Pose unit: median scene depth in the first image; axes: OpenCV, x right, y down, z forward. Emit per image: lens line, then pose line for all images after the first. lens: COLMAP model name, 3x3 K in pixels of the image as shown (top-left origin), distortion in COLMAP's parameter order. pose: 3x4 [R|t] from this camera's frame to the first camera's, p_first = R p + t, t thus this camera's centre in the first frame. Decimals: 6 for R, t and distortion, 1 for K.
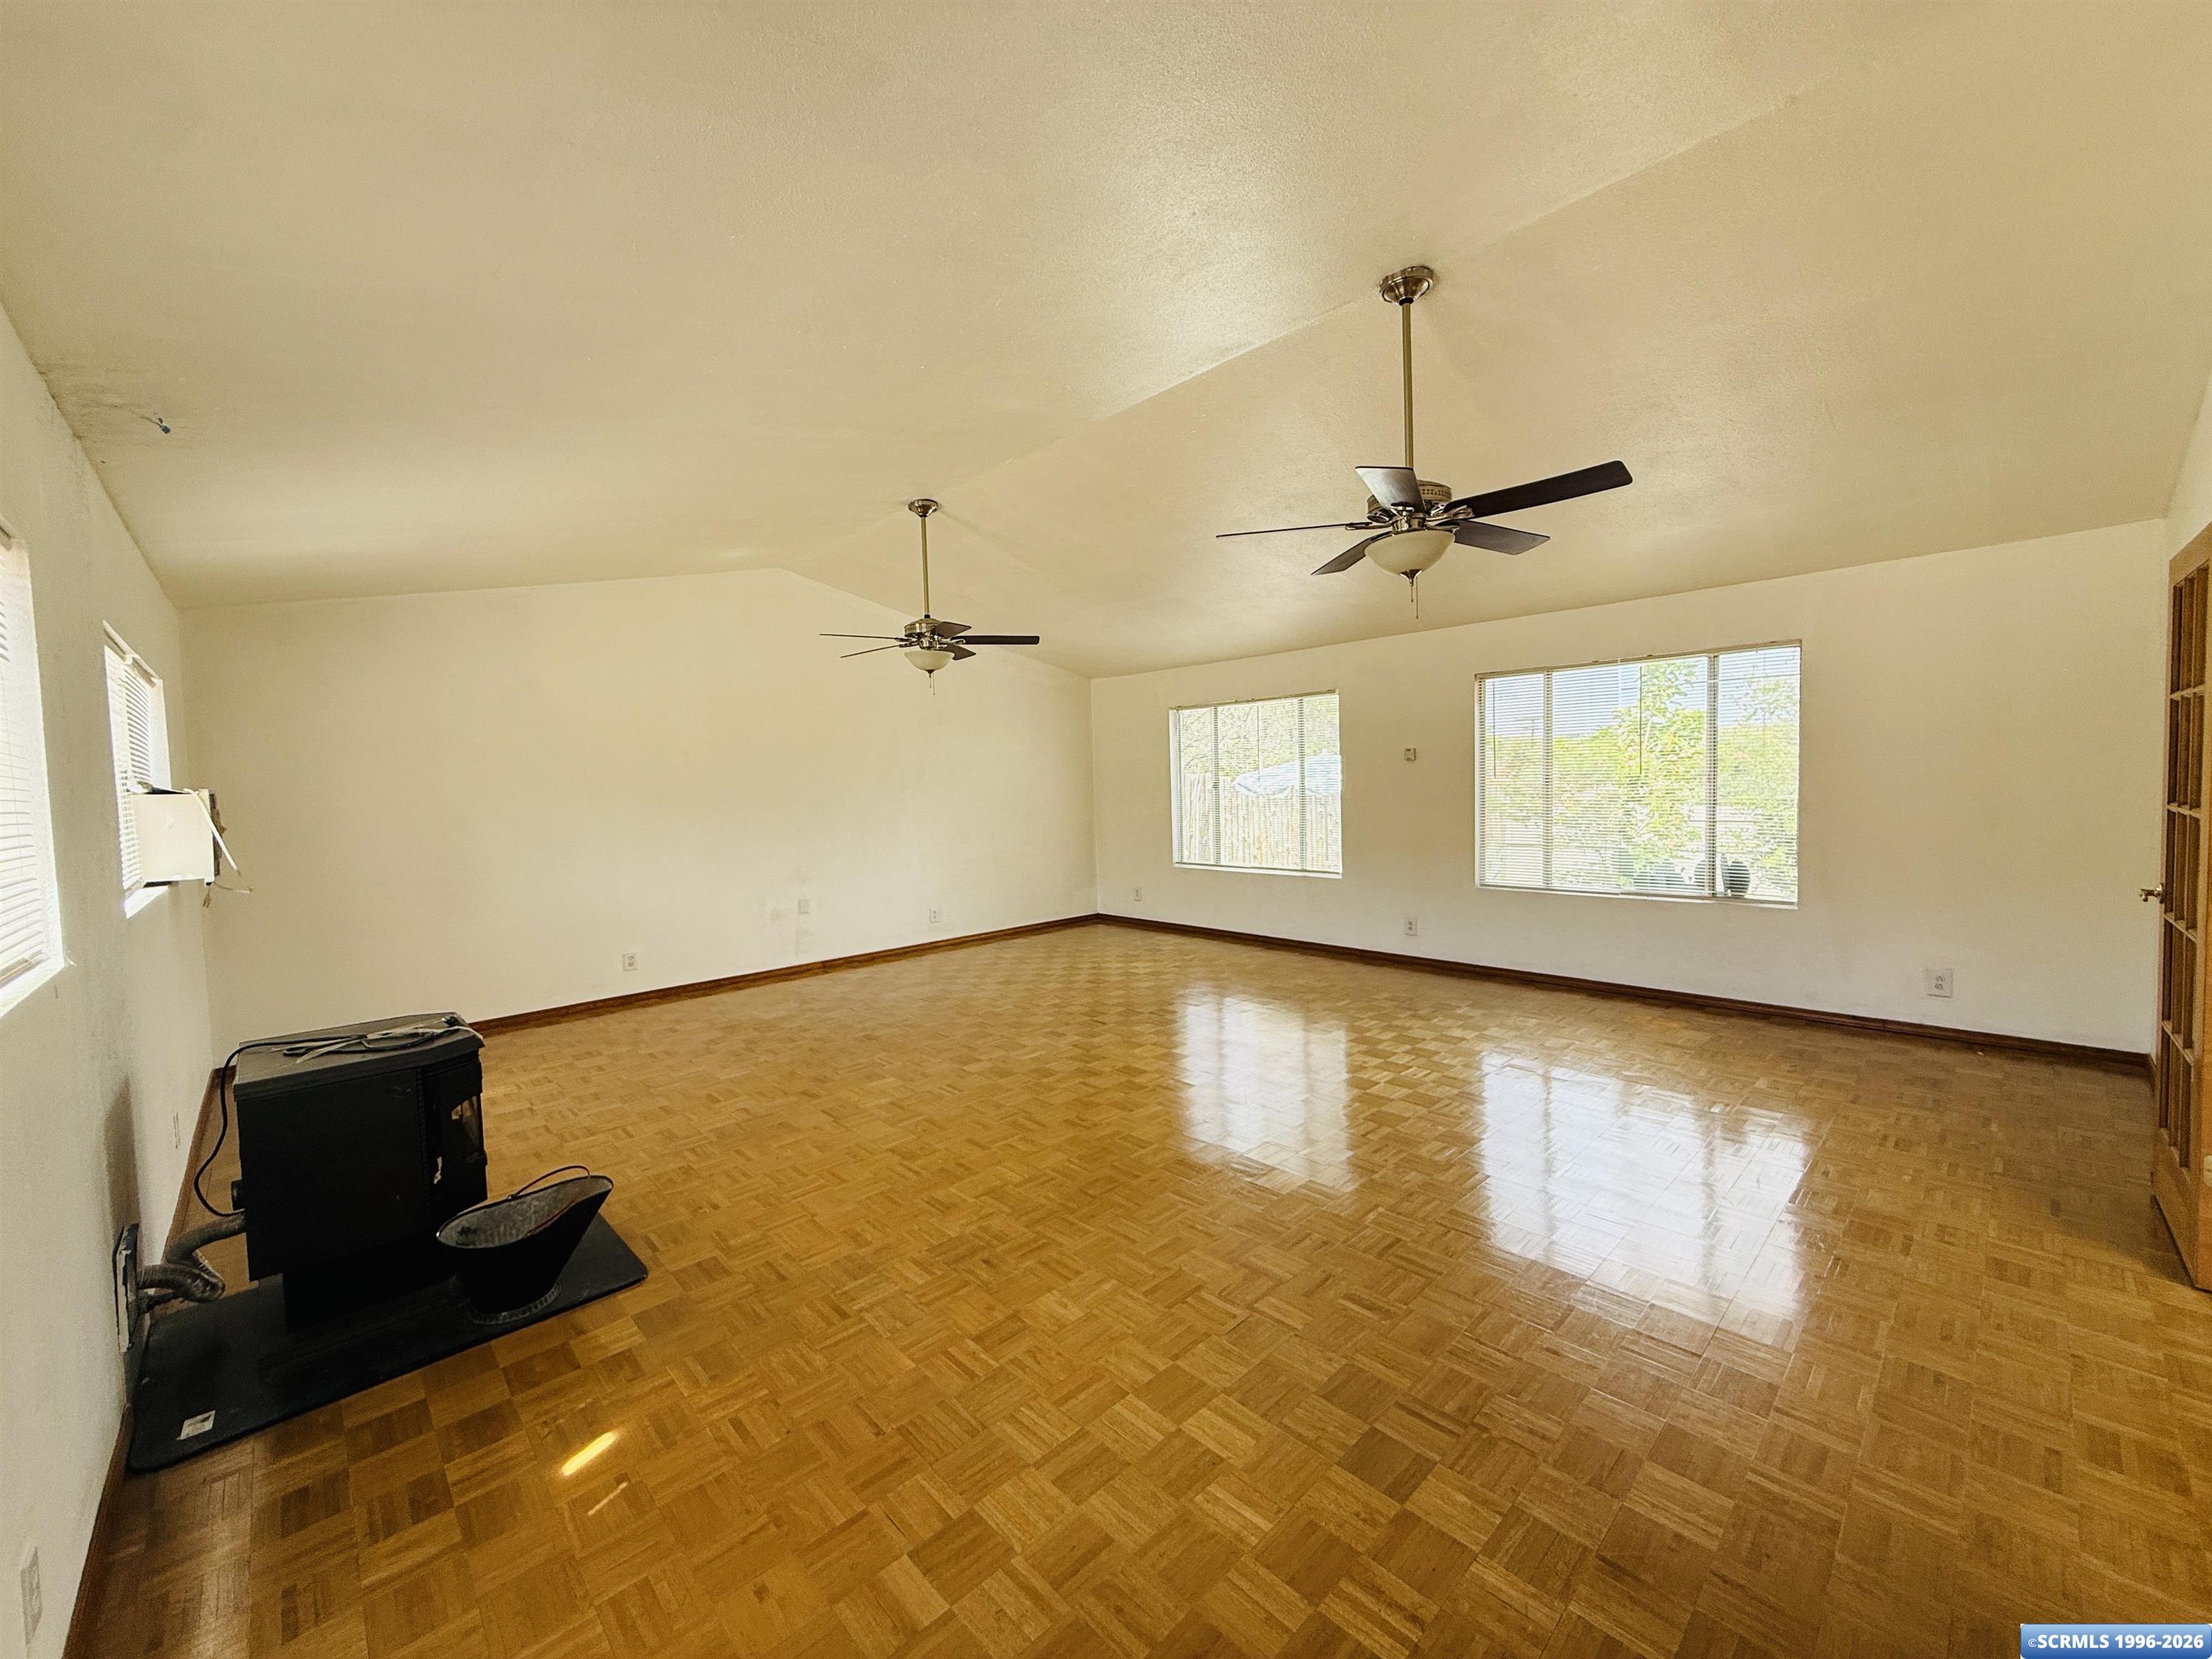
lens RADIAL K [[878.0, 0, 1097.2], [0, 878.0, 826.8], [0, 0, 1]] dist [-0.000582, 0.000144]
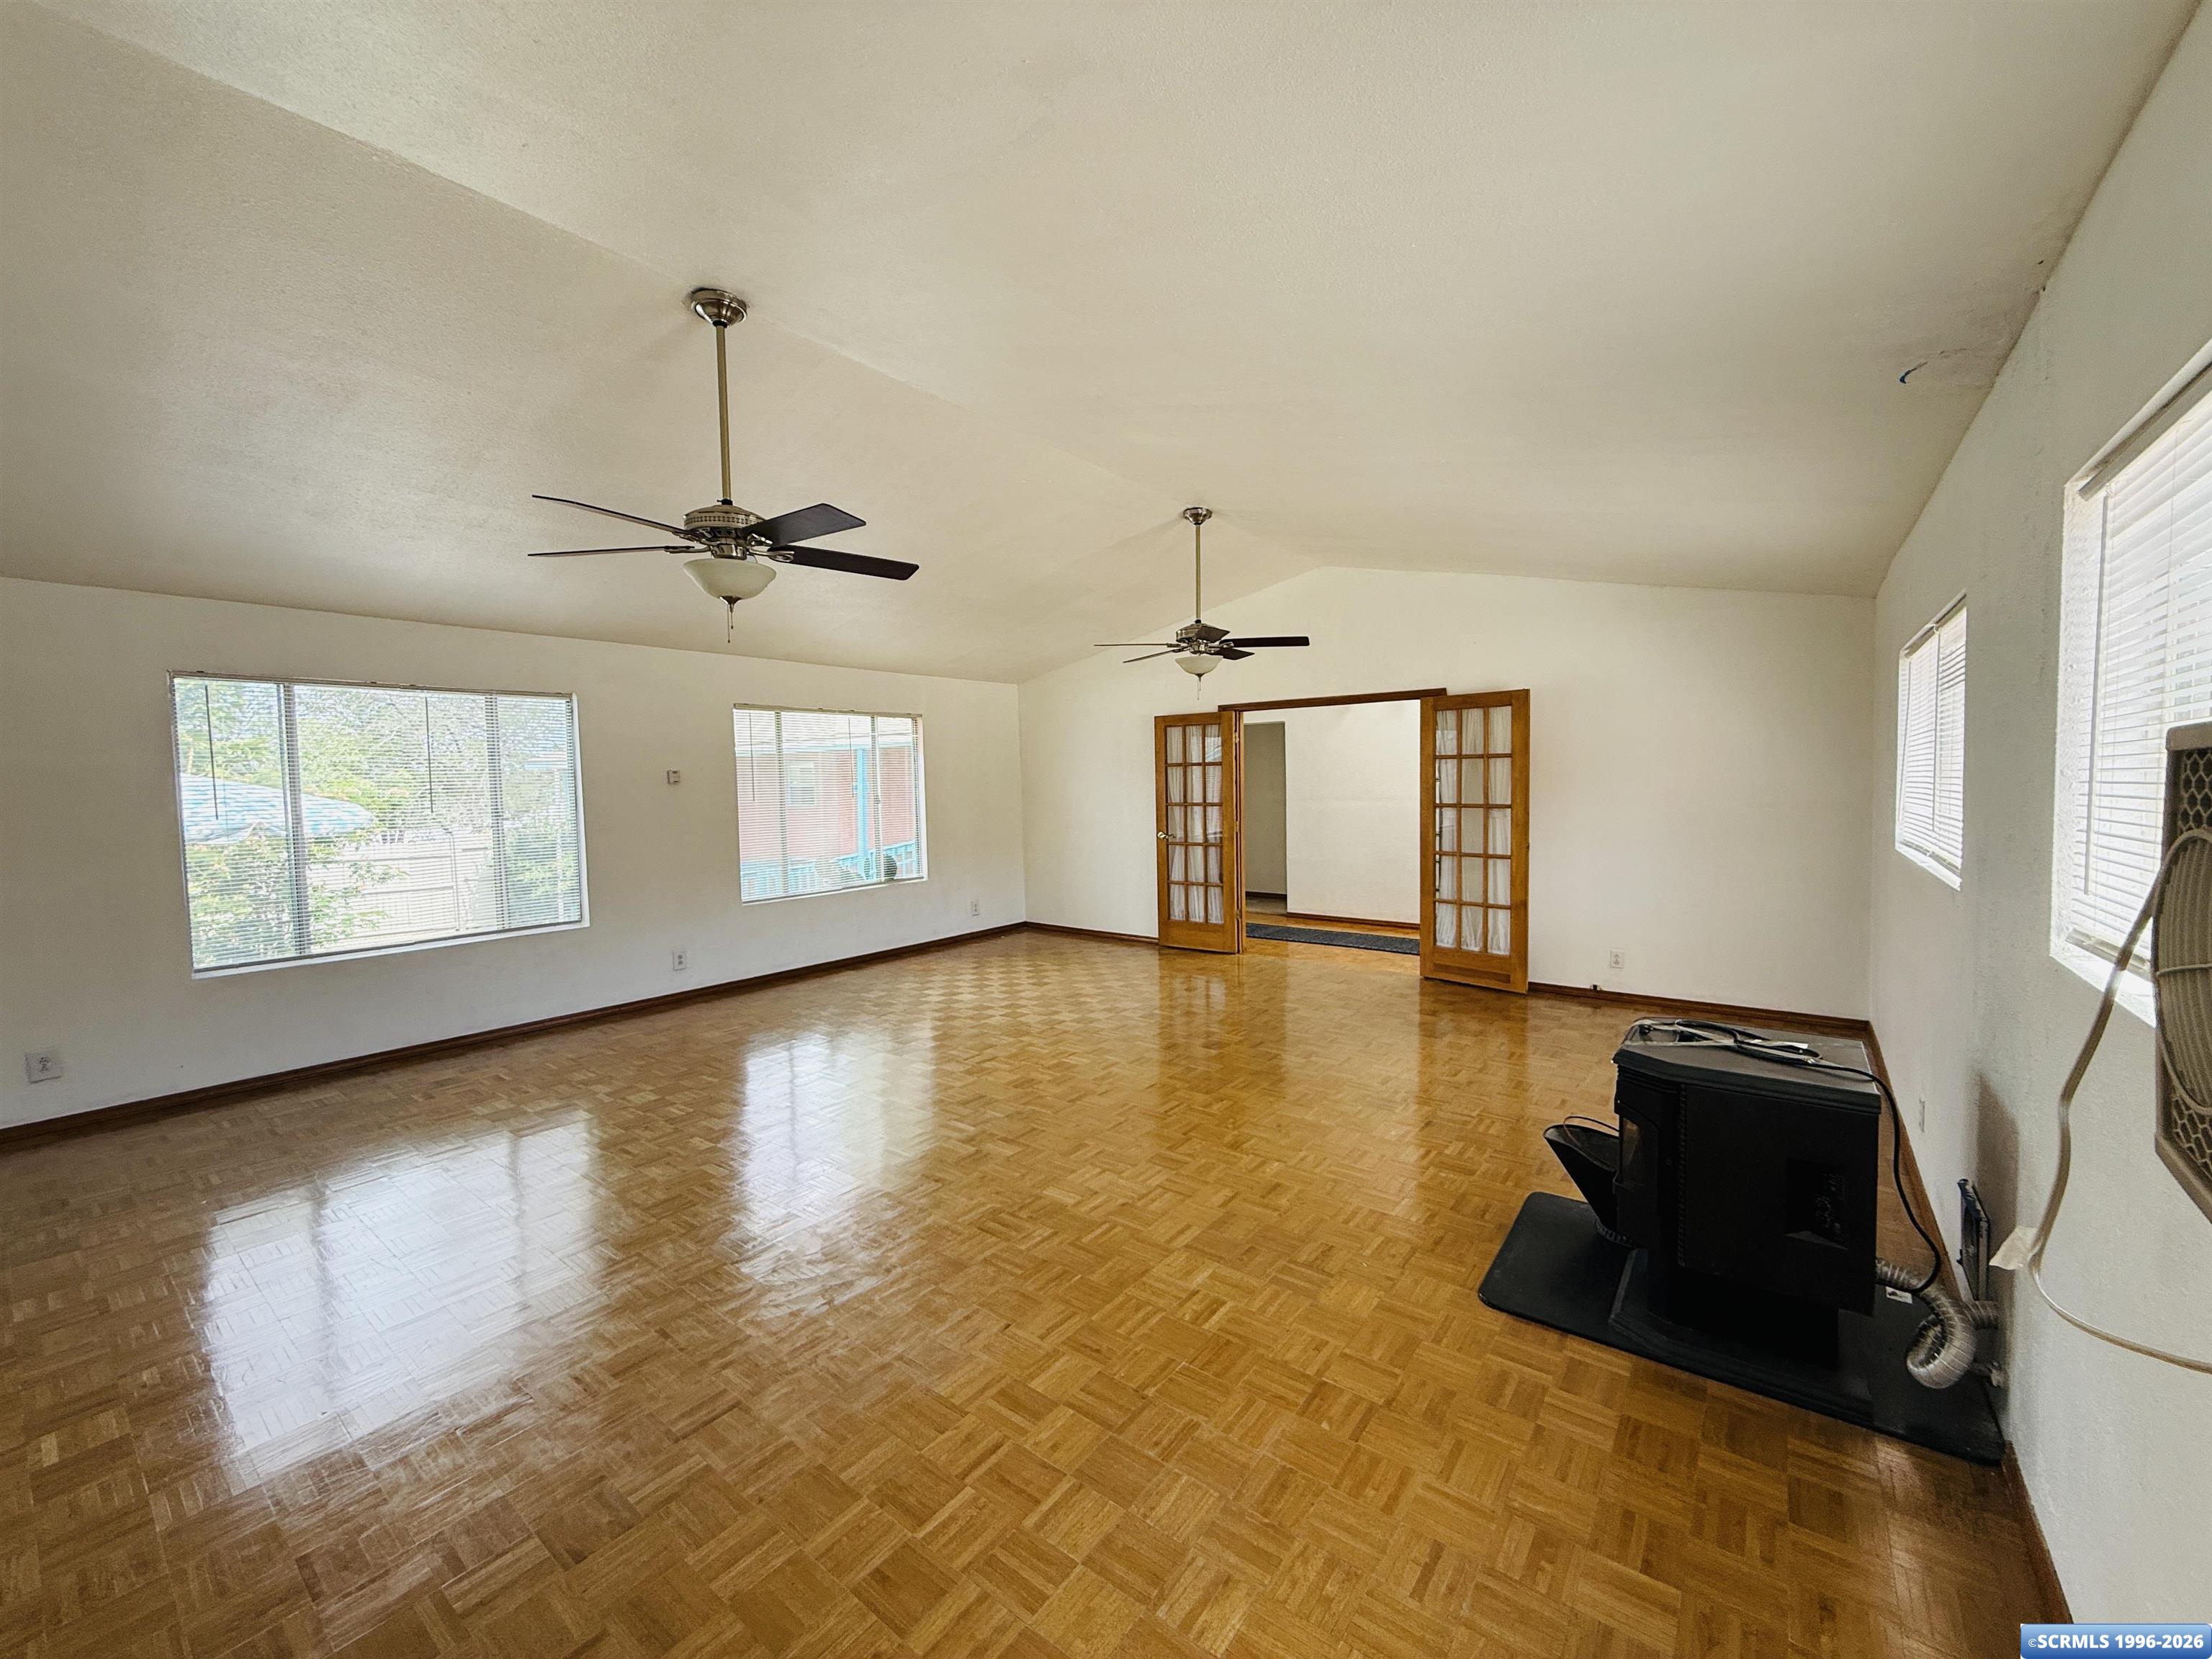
lens RADIAL K [[878.0, 0, 1097.2], [0, 878.0, 826.8], [0, 0, 1]] dist [-0.000582, 0.000144]
pose [[-0.152258, -0.021298, 0.988111, -0.797873], [0.080266, 0.996199, 0.033840, -0.031662], [-0.985076, 0.084465, -0.149970, 0.868193]]
